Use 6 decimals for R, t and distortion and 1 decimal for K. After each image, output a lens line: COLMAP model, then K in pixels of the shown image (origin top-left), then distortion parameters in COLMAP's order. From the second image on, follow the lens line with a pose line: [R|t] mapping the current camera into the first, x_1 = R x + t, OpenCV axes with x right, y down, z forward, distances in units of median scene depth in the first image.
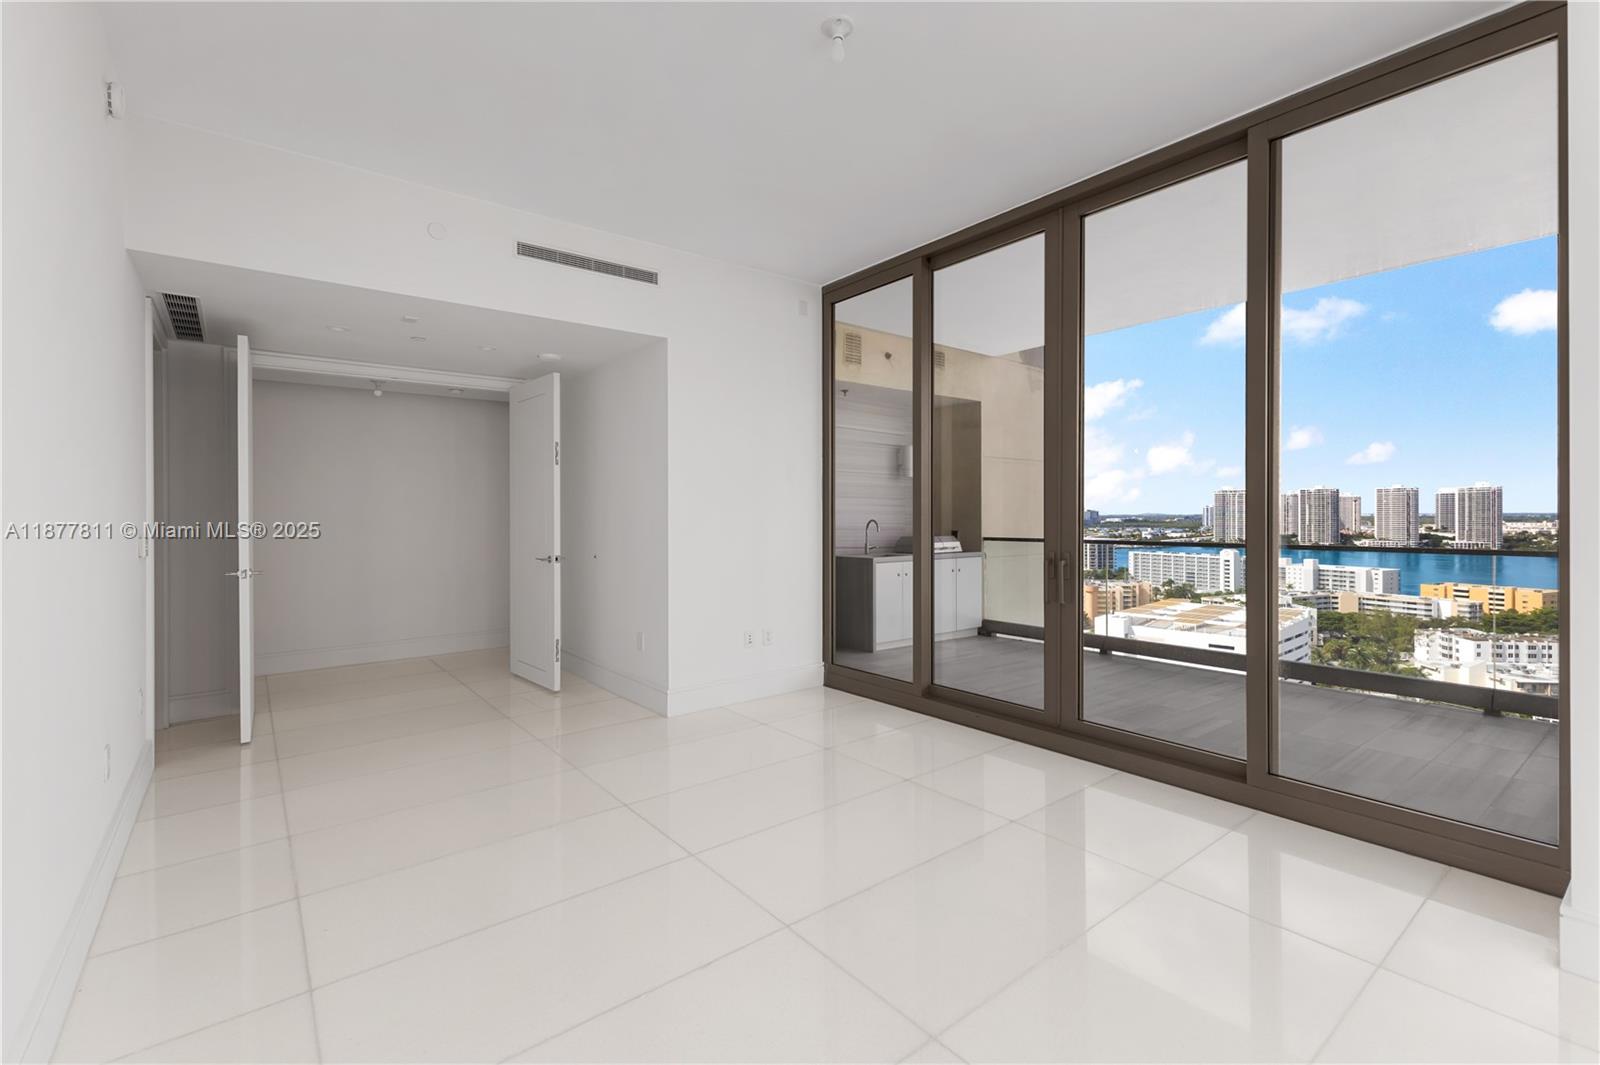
lens RADIAL K [[712.7, 0, 800.8], [0, 712.7, 529.7], [0, 0, 1]] dist [0.004928, 0.000166]
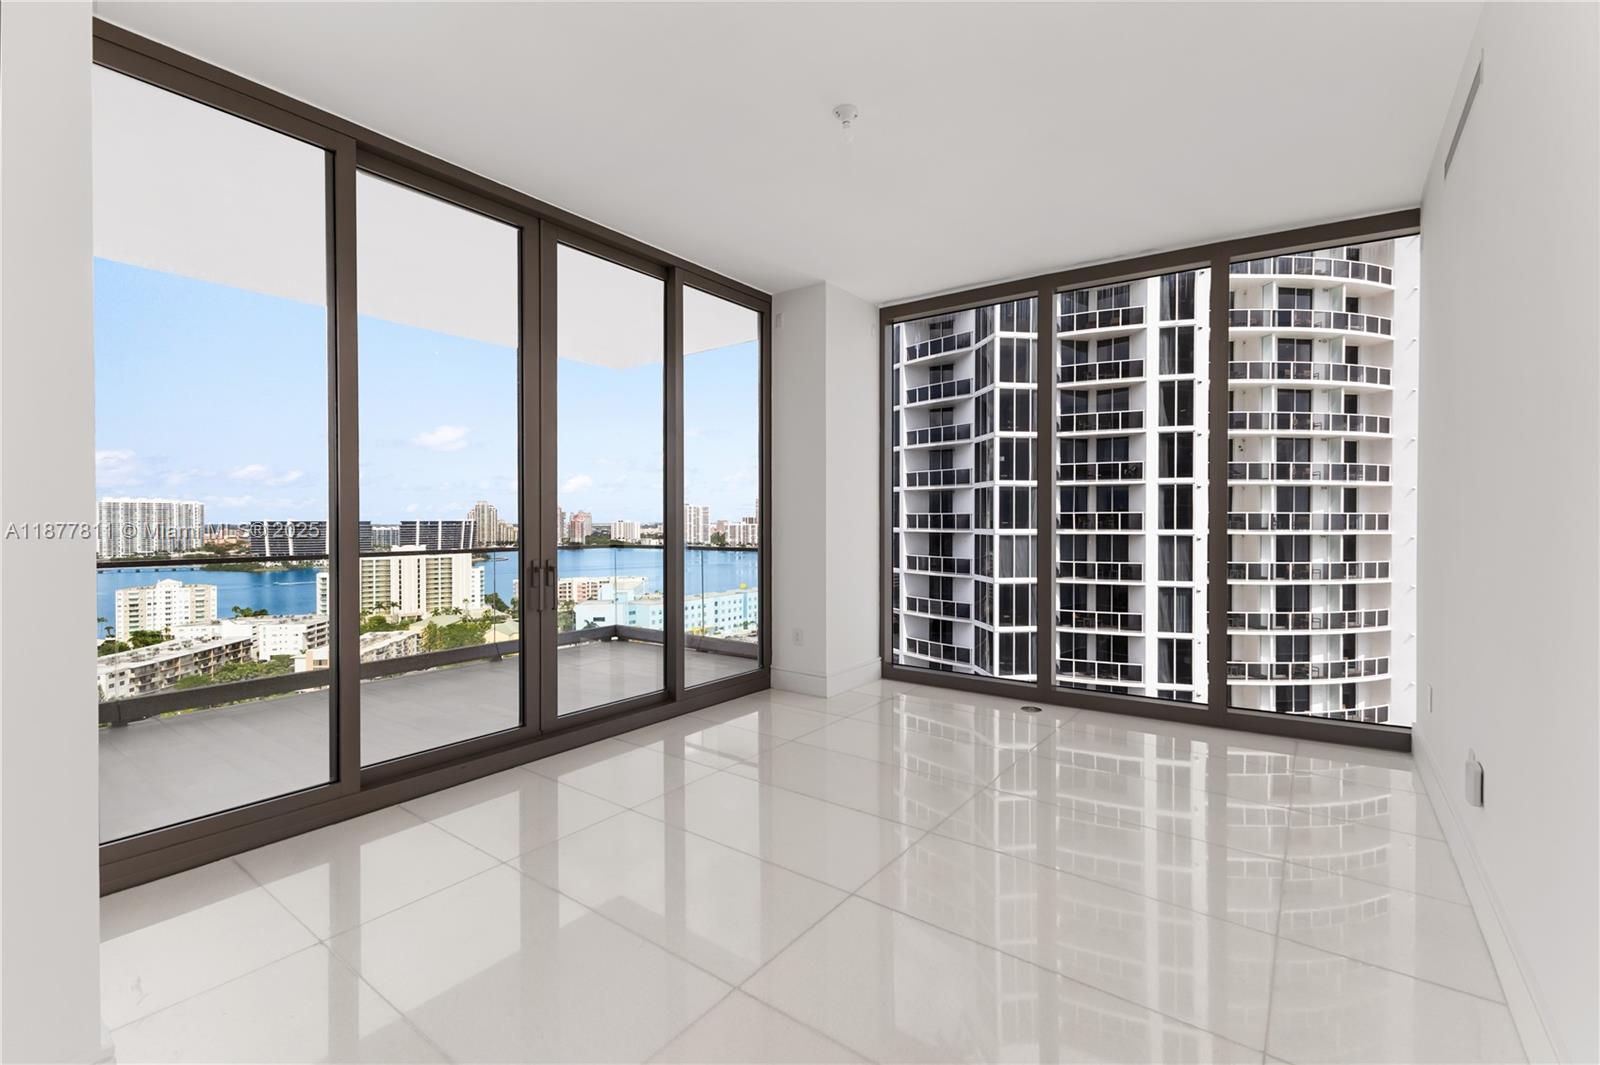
lens RADIAL K [[712.7, 0, 799.4], [0, 712.7, 523.6], [0, 0, 1]] dist [0.004928, 0.000166]
pose [[-0.277757, 0.002527, 0.960648, -0.613509], [0.023346, 0.999719, 0.004121, -0.011401], [-0.960368, 0.023572, -0.277738, 0.811437]]
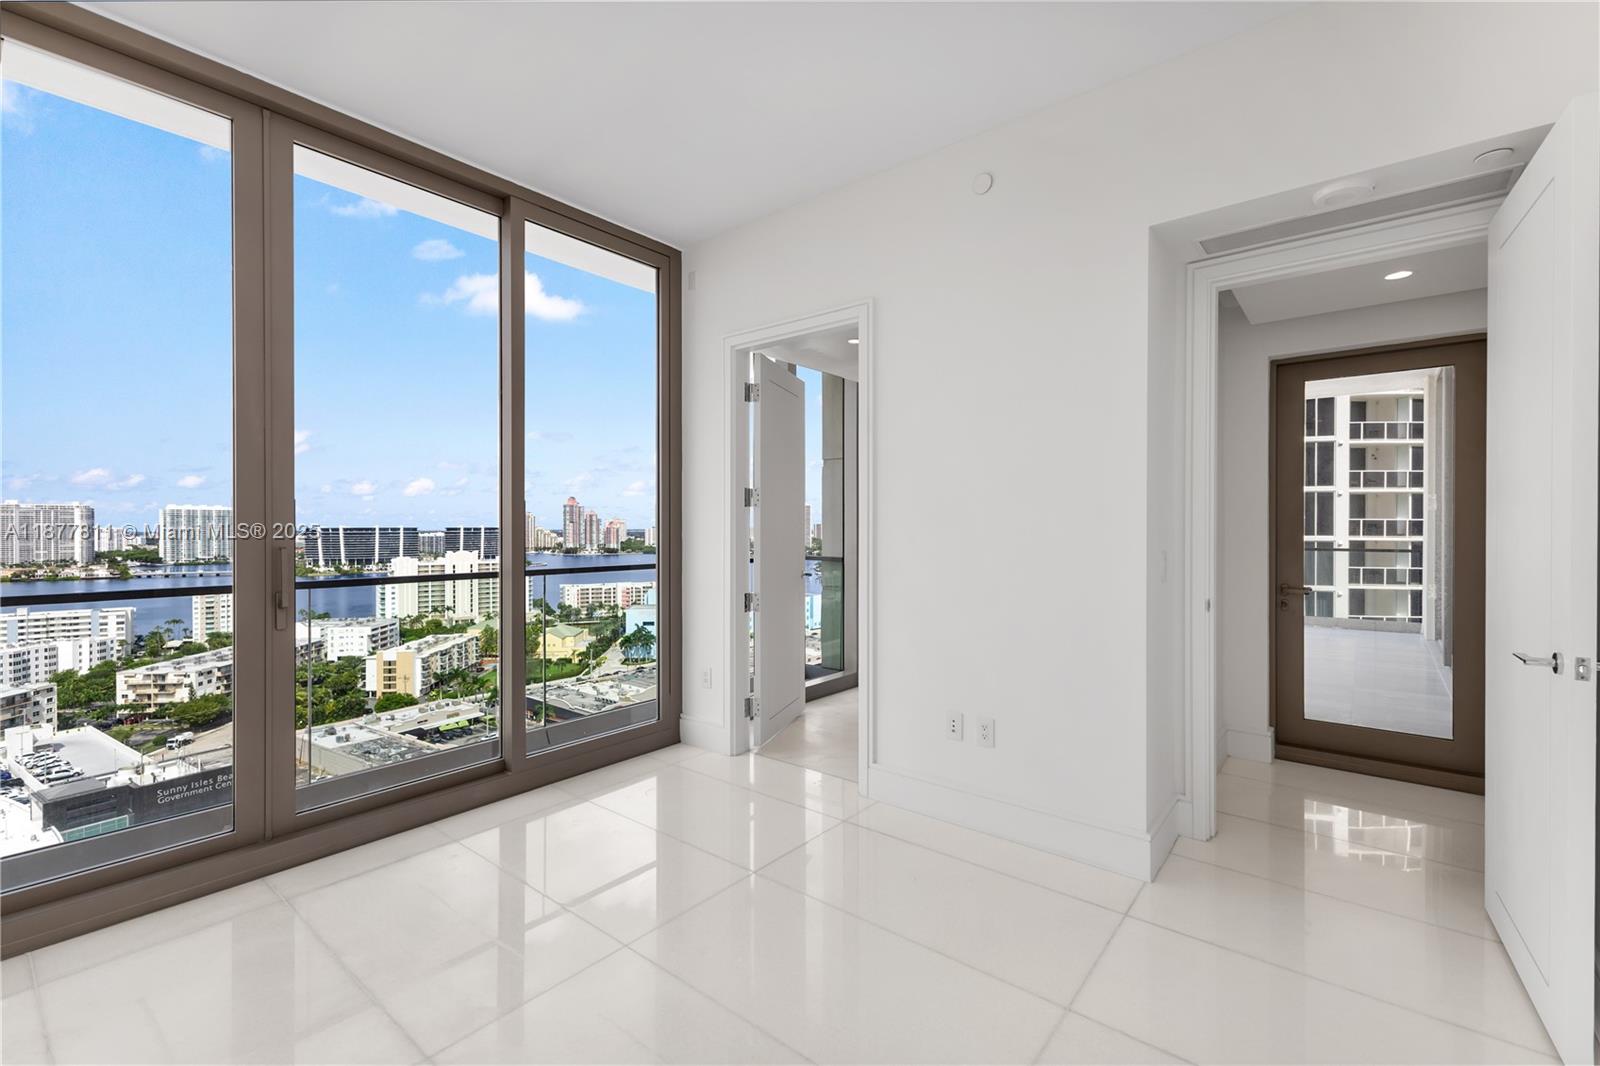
lens RADIAL K [[712.7, 0, 809.9], [0, 712.7, 522.4], [0, 0, 1]] dist [0.004928, 0.000166]
pose [[-0.228003, 0.011709, 0.973590, -0.507670], [0.025147, 0.999665, -0.006133, -0.012021], [-0.973336, 0.023085, -0.228221, 0.684392]]
